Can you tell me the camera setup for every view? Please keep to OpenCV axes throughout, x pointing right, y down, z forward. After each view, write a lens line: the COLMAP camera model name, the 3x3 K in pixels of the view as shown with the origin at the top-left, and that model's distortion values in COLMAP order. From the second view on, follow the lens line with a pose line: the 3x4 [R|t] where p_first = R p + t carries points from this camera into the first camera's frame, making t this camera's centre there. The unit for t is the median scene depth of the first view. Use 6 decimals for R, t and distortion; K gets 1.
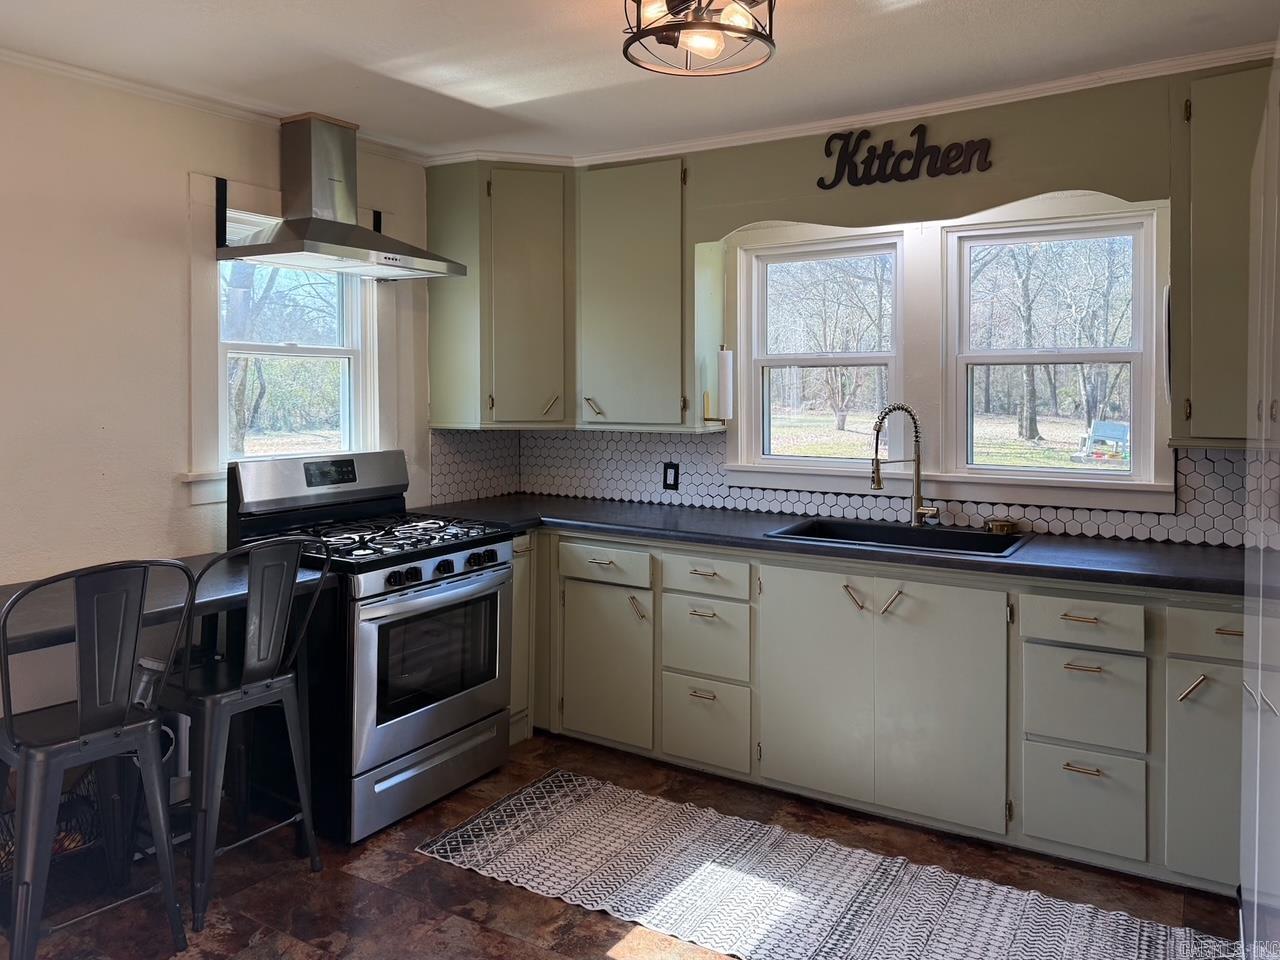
lens RADIAL K [[907.7, 0, 641.9], [0, 907.7, 434.3], [0, 0, 1]] dist [0.076995, -0.119911]
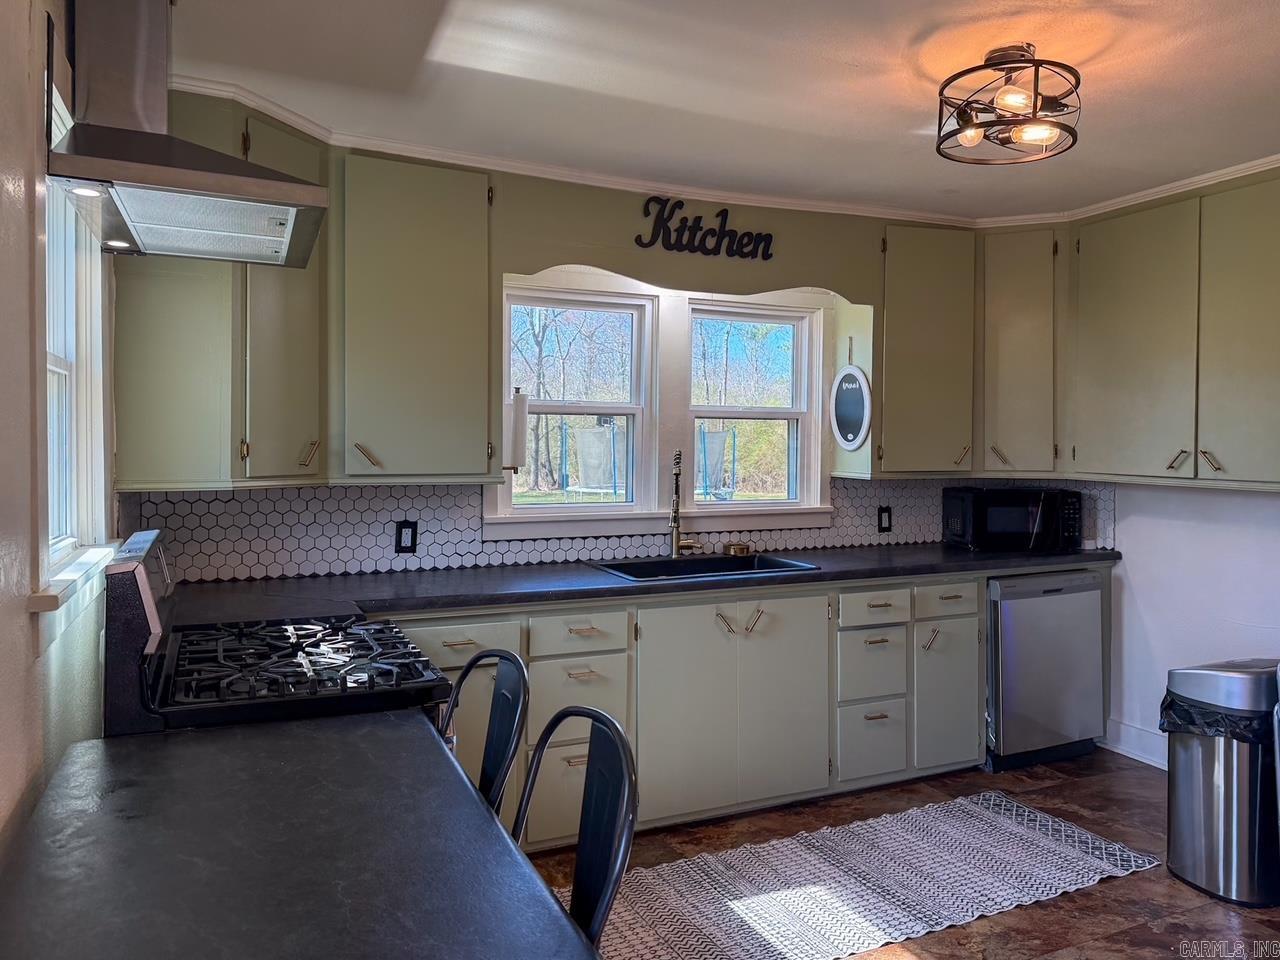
lens RADIAL K [[901.3, 0, 640.0], [0, 901.3, 480.0], [0, 0, 1]] dist [0.173850, -0.322180]
pose [[0.561922, -0.033289, 0.826520, -0.679755], [0.033070, 0.999295, 0.017764, -0.018840], [-0.826529, 0.017351, 0.562627, 0.420201]]
